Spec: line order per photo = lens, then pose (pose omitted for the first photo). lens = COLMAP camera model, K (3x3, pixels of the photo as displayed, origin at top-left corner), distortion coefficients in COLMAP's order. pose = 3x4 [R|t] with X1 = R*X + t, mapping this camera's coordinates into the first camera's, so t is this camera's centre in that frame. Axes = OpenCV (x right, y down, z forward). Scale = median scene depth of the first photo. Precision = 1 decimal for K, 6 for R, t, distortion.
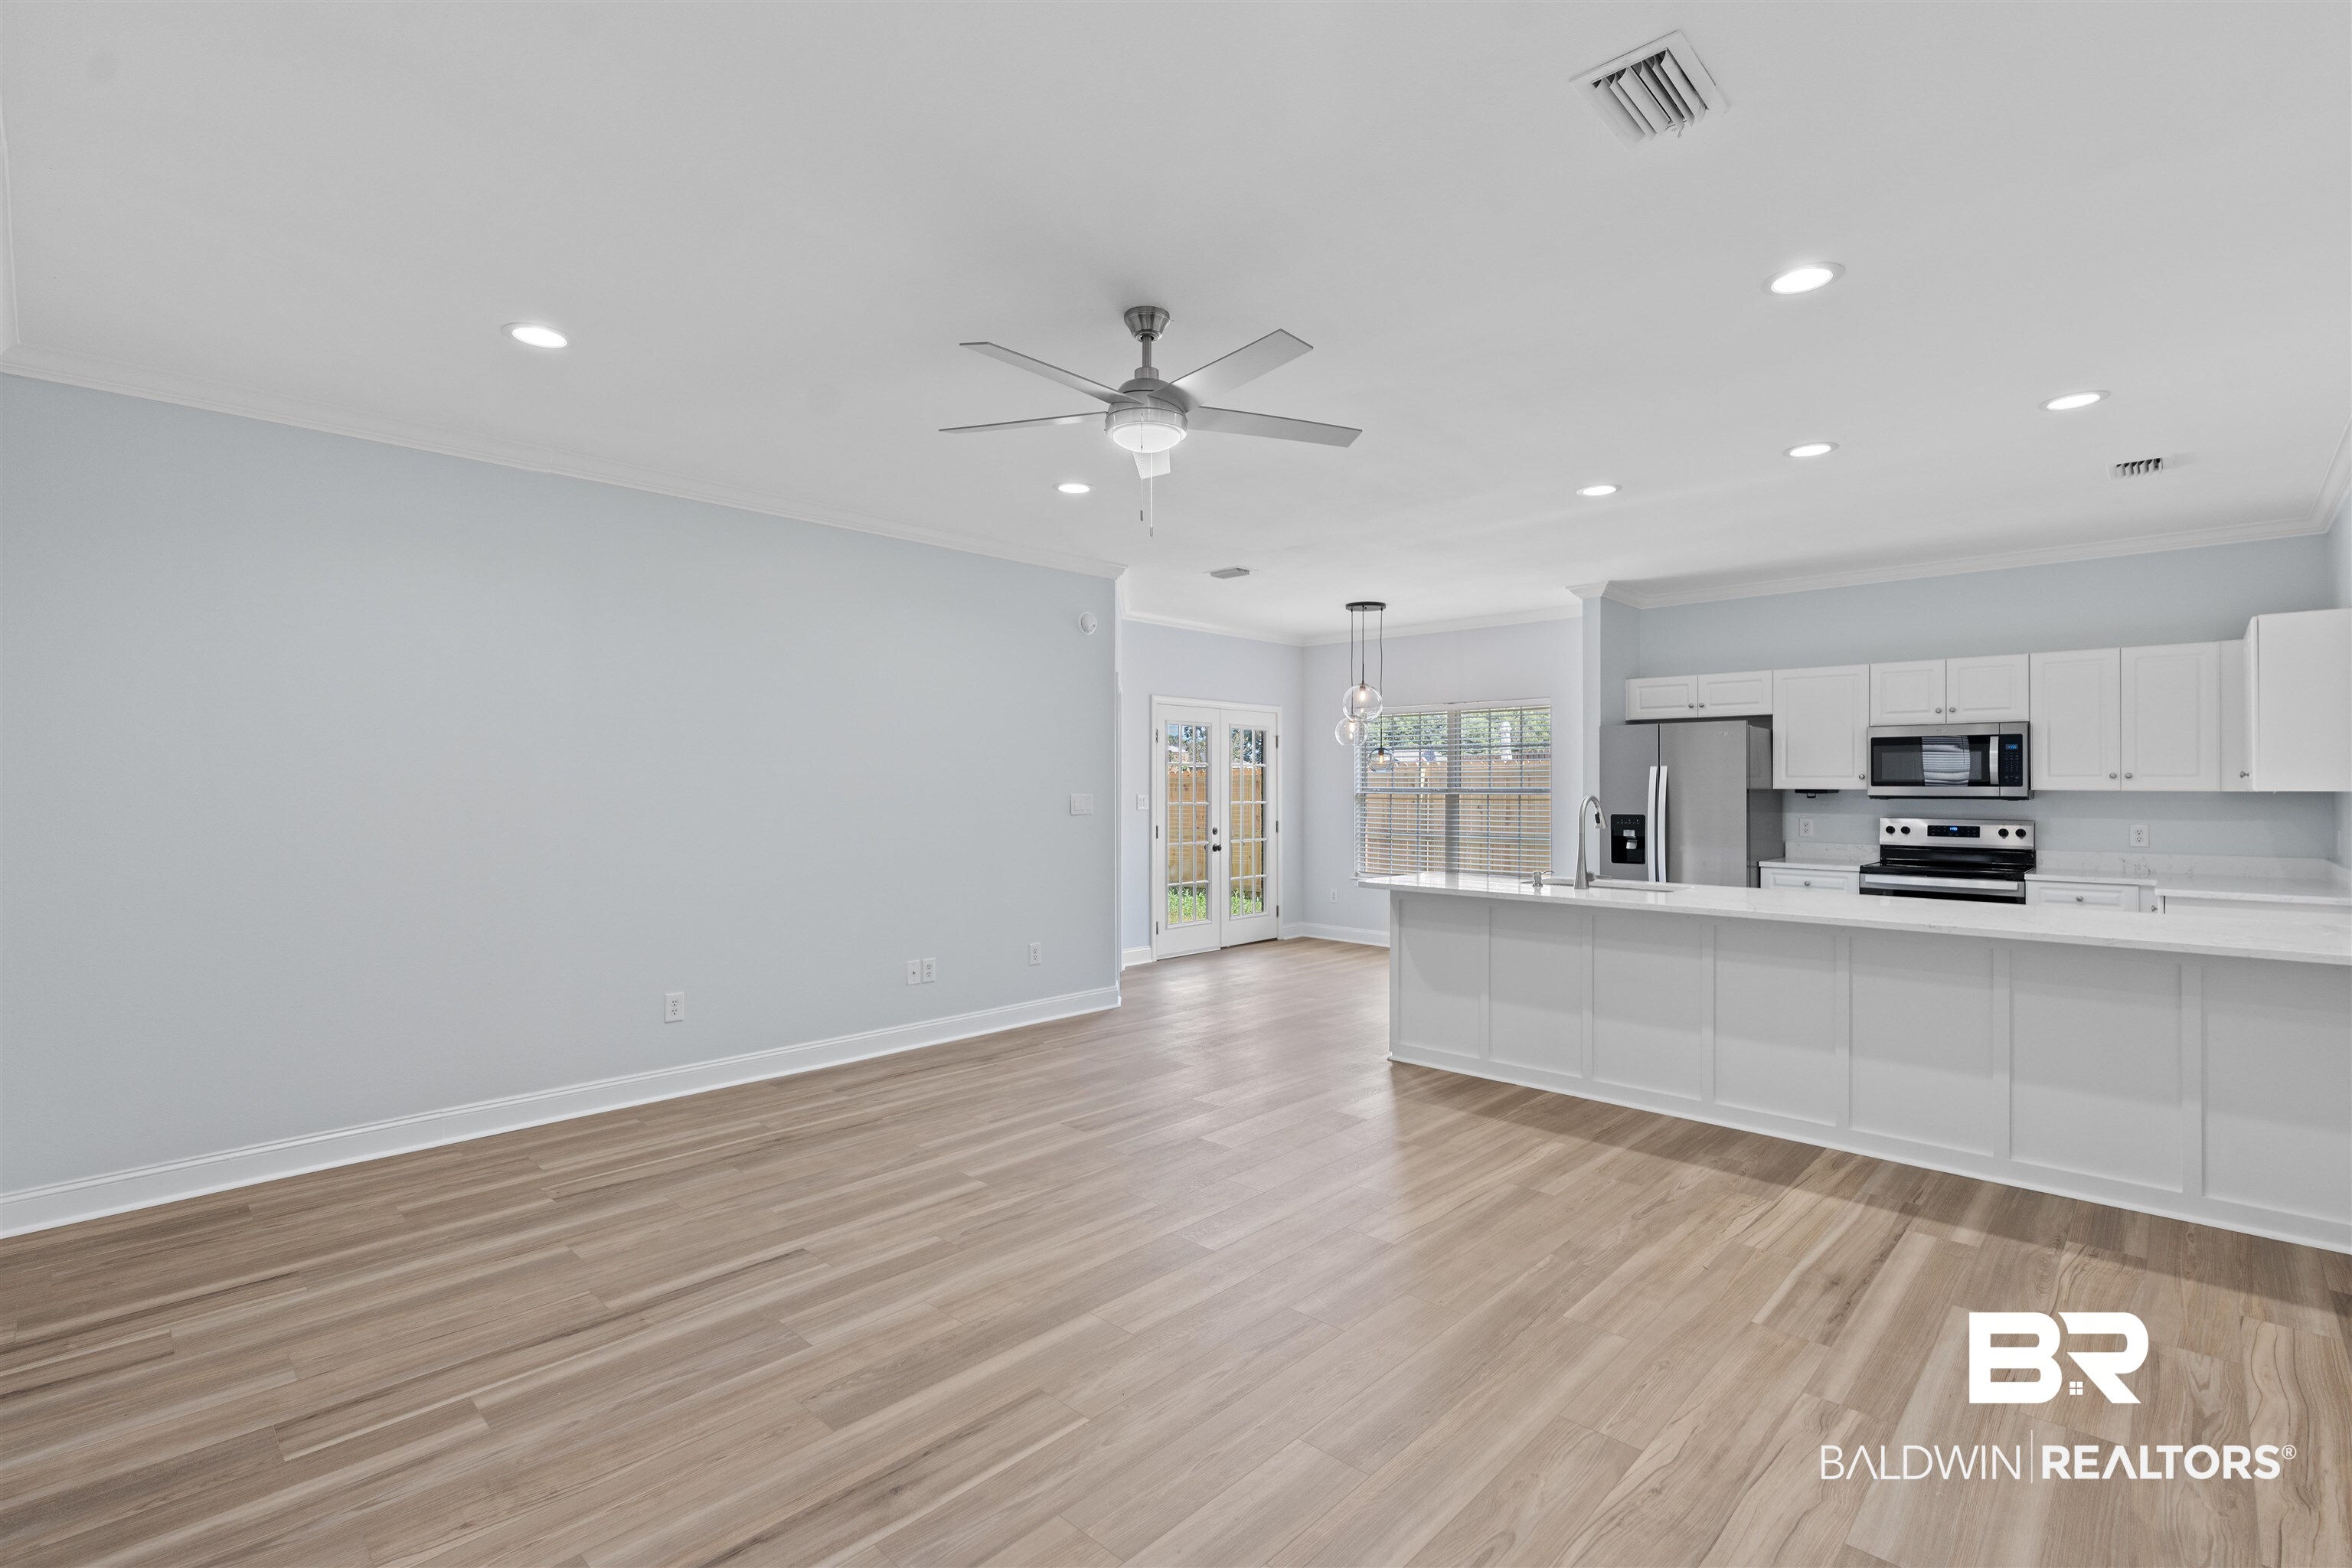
lens RADIAL K [[1067.7, 0, 1165.7], [0, 1067.7, 780.0], [0, 0, 1]] dist [-0.005234, 0.000081]
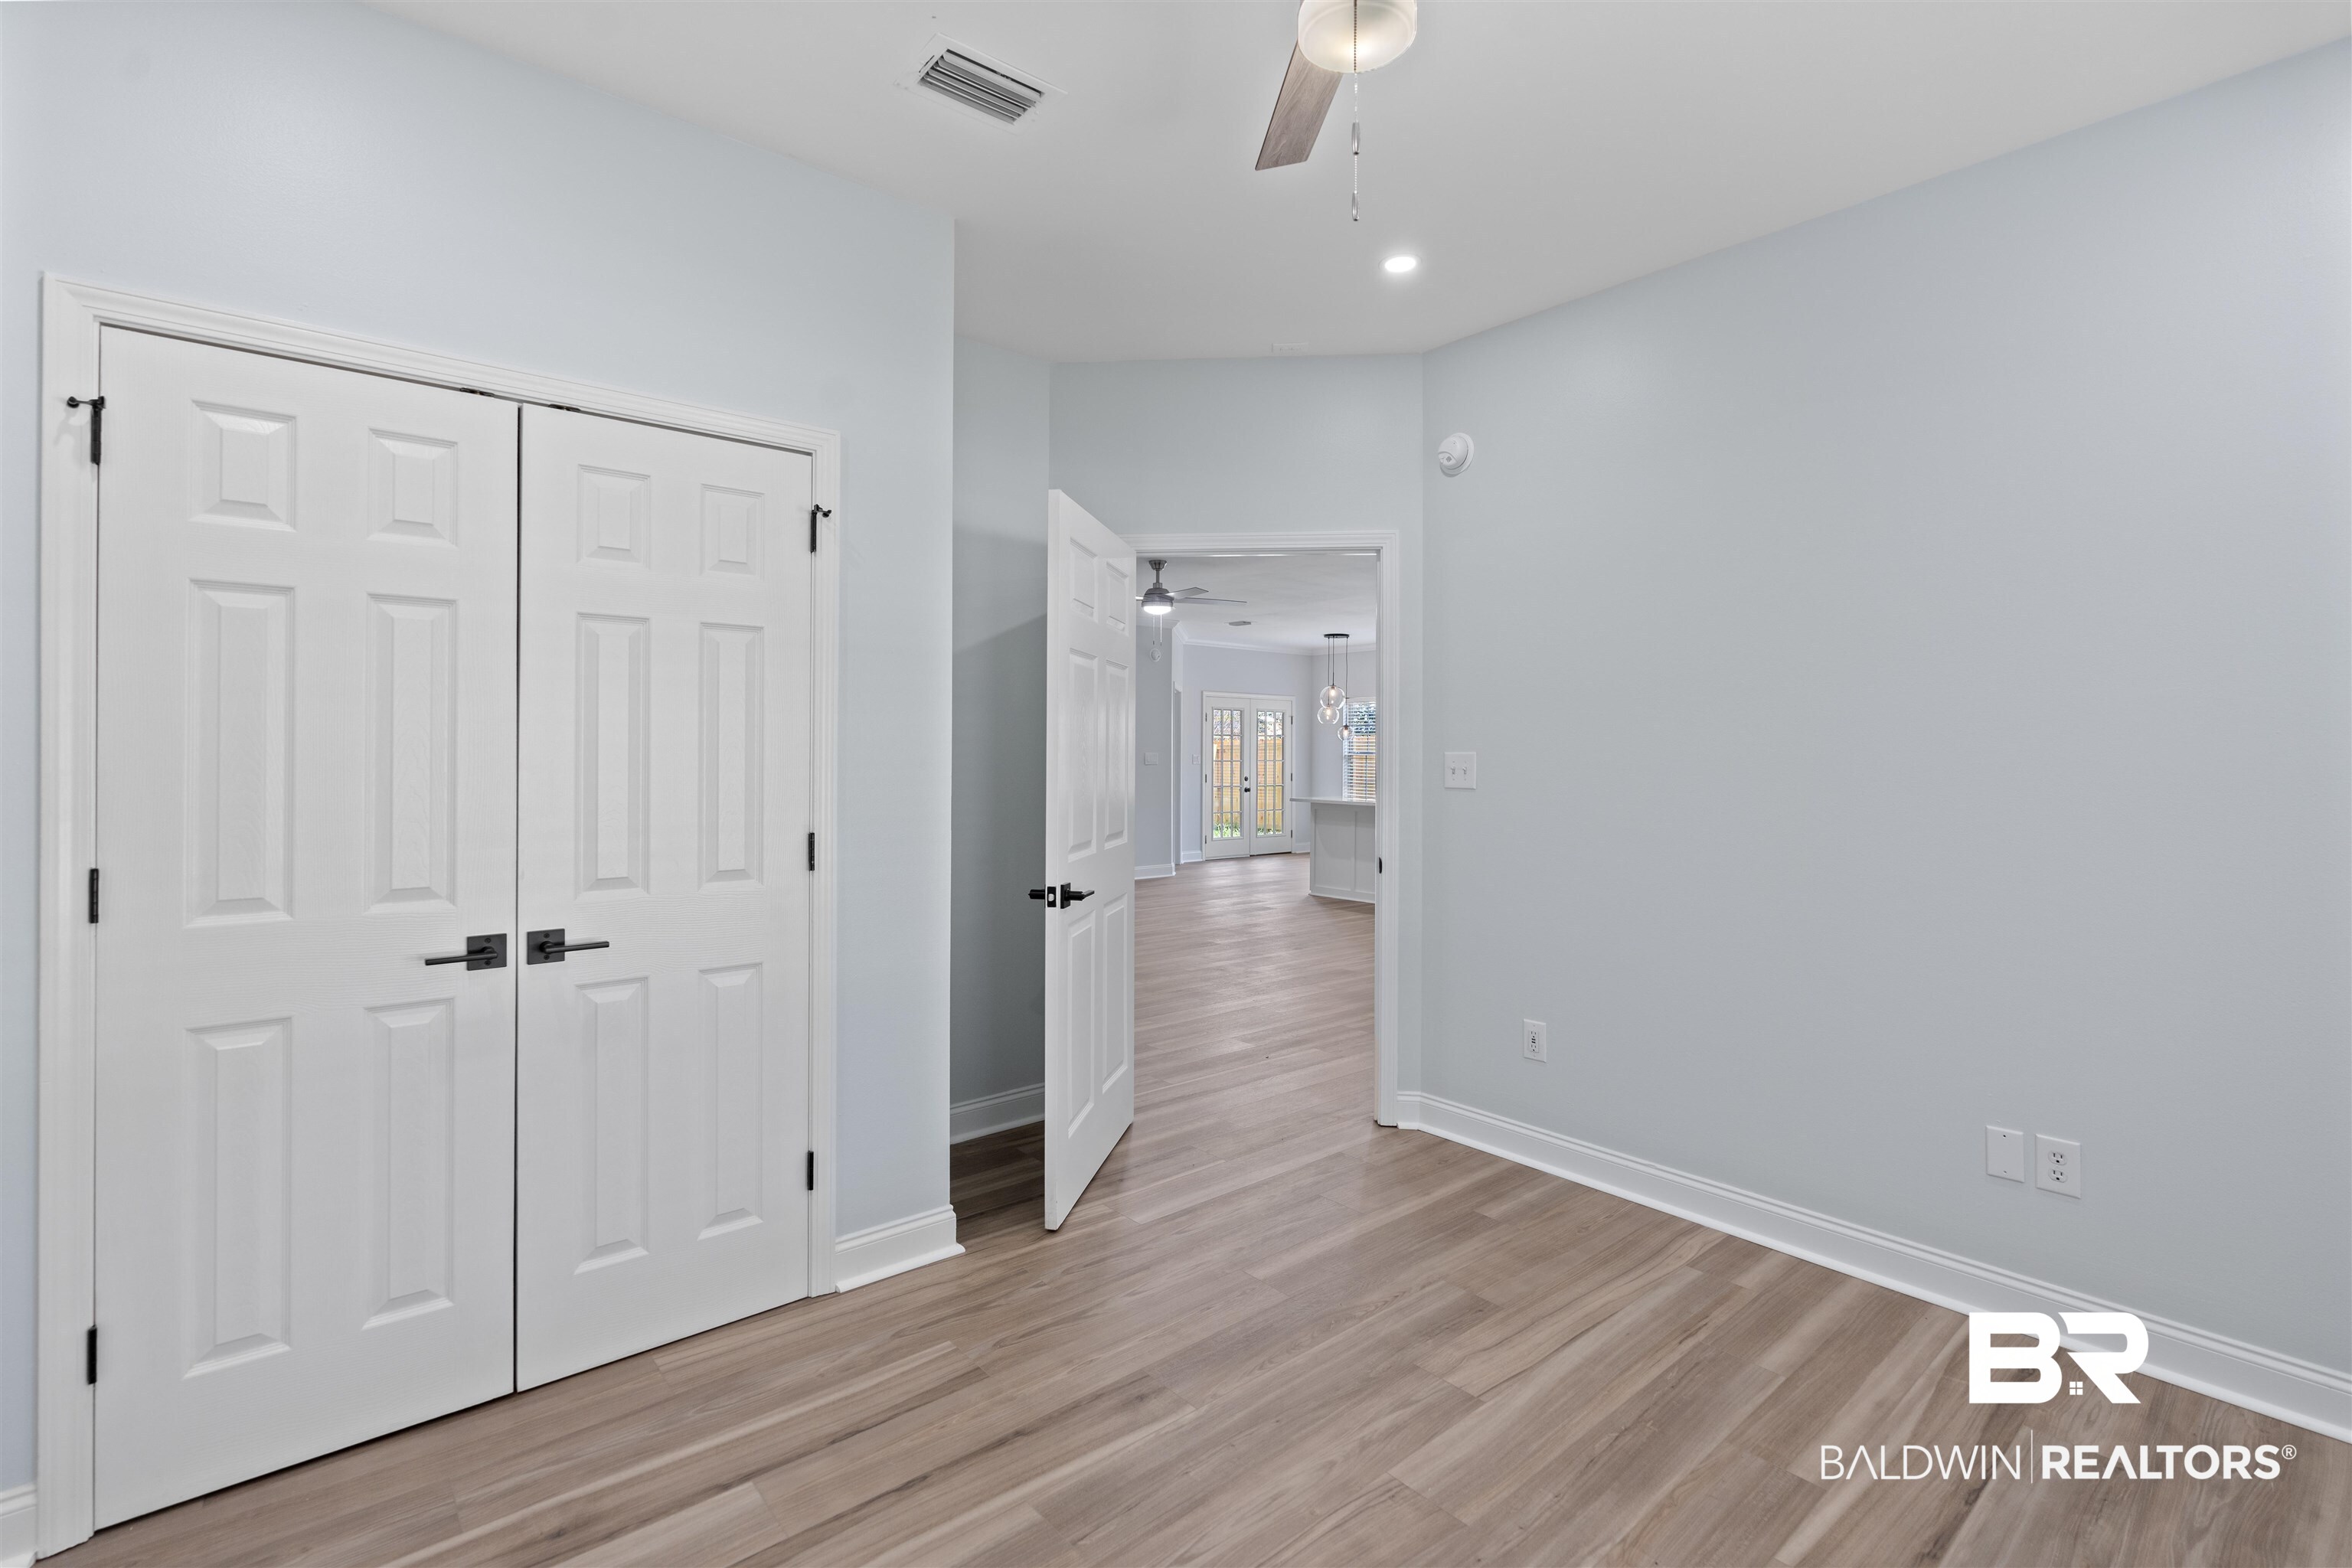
lens RADIAL K [[1071.2, 0, 1176.1], [0, 1071.2, 749.5], [0, 0, 1]] dist [-0.027651, 0.000725]
pose [[0.994960, 0.007923, -0.099962, 0.225045], [-0.007577, 0.999964, 0.003837, 0.001913], [0.099988, -0.003060, 0.994984, -1.215796]]
